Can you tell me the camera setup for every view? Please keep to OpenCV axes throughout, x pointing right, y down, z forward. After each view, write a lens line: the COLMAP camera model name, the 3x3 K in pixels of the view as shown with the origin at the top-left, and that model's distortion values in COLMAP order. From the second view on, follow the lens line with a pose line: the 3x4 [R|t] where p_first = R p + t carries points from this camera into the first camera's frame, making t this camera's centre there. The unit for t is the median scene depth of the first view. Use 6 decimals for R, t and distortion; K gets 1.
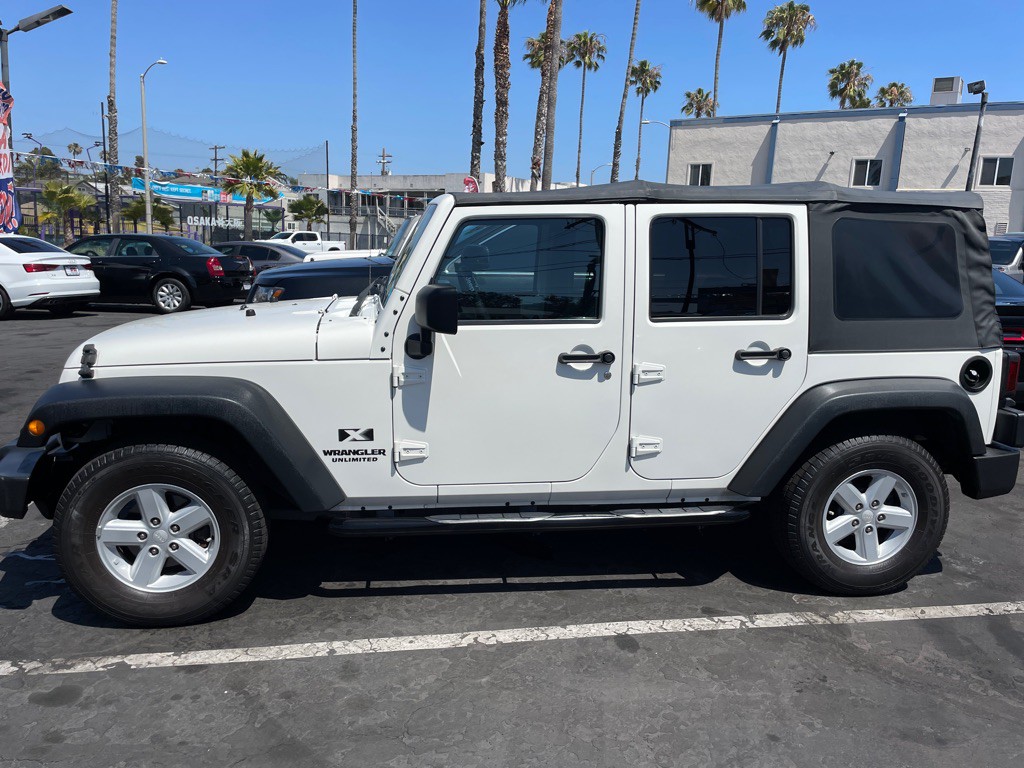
lens RADIAL K [[774.4, 0, 514.8], [0, 774.4, 385.2], [0, 0, 1]] dist [0.092749, -0.122890]
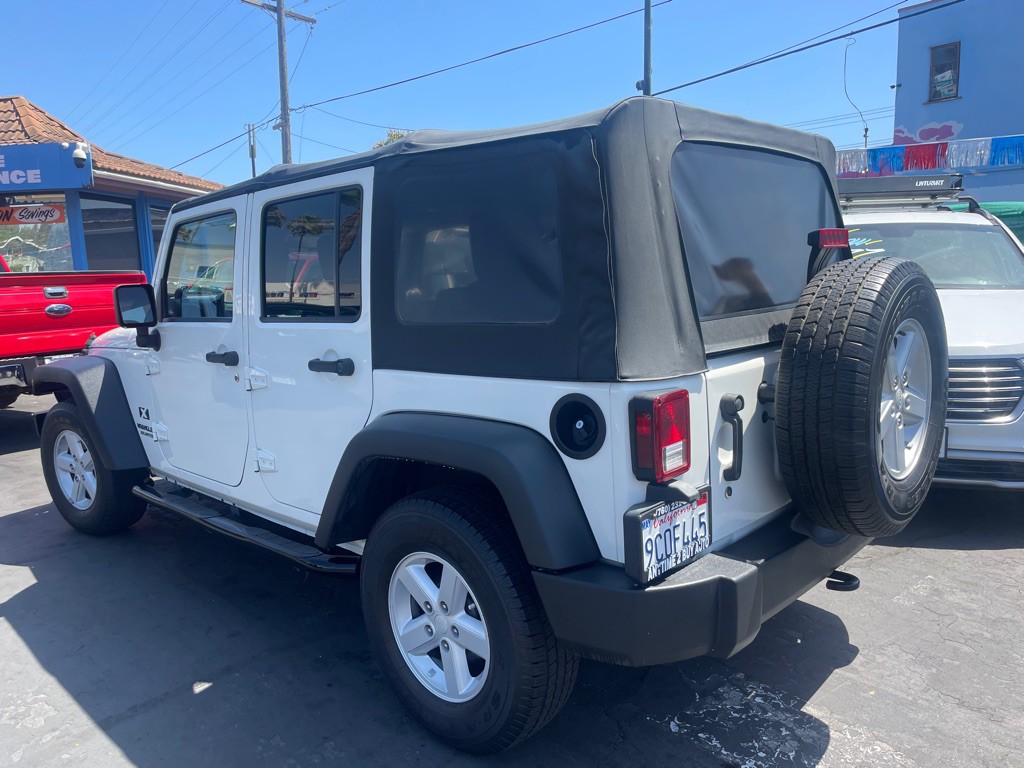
lens RADIAL K [[774.4, 0, 509.7], [0, 774.4, 388.4], [0, 0, 1]] dist [0.092749, -0.122890]
pose [[0.622975, 0.076003, -0.778541, 1.041869], [-0.098648, 0.994956, 0.018194, -0.049215], [0.775997, 0.065467, 0.627330, 0.654532]]
